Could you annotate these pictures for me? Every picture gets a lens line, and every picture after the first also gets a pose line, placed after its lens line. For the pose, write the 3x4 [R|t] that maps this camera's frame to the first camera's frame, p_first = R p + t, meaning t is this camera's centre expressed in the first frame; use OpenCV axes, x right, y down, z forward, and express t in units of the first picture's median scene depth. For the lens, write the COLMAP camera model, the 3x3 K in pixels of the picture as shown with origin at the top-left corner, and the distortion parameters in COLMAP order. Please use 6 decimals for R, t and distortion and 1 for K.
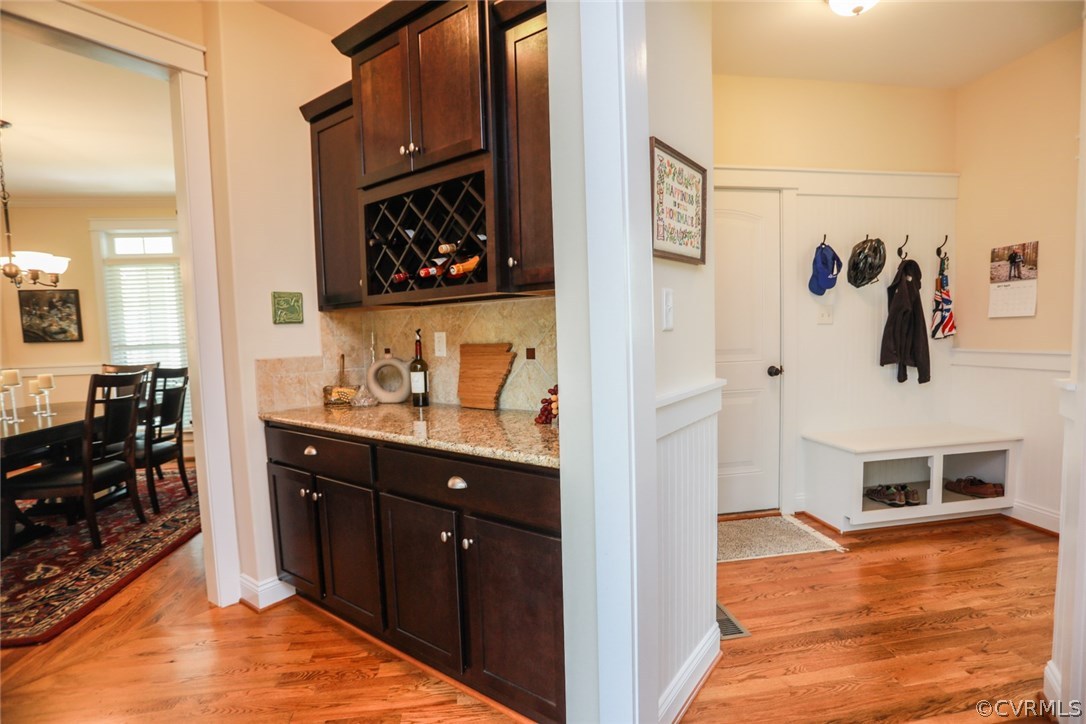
lens RADIAL K [[525.4, 0, 544.8], [0, 525.4, 370.4], [0, 0, 1]] dist [-0.068206, 0.027461]
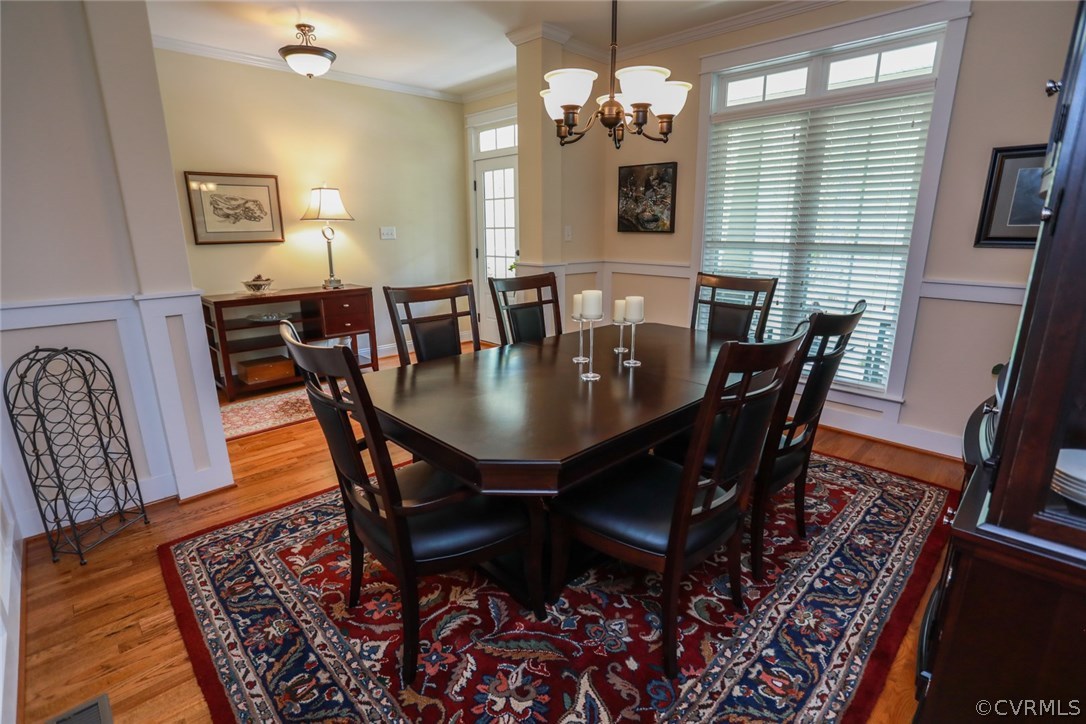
lens RADIAL K [[525.4, 0, 544.8], [0, 525.4, 370.4], [0, 0, 1]] dist [-0.068206, 0.027461]
pose [[0.588452, 0.241725, -0.771552, -0.390743], [-0.075980, 0.966573, 0.244875, -0.036848], [0.804954, -0.085475, 0.587148, 0.382853]]
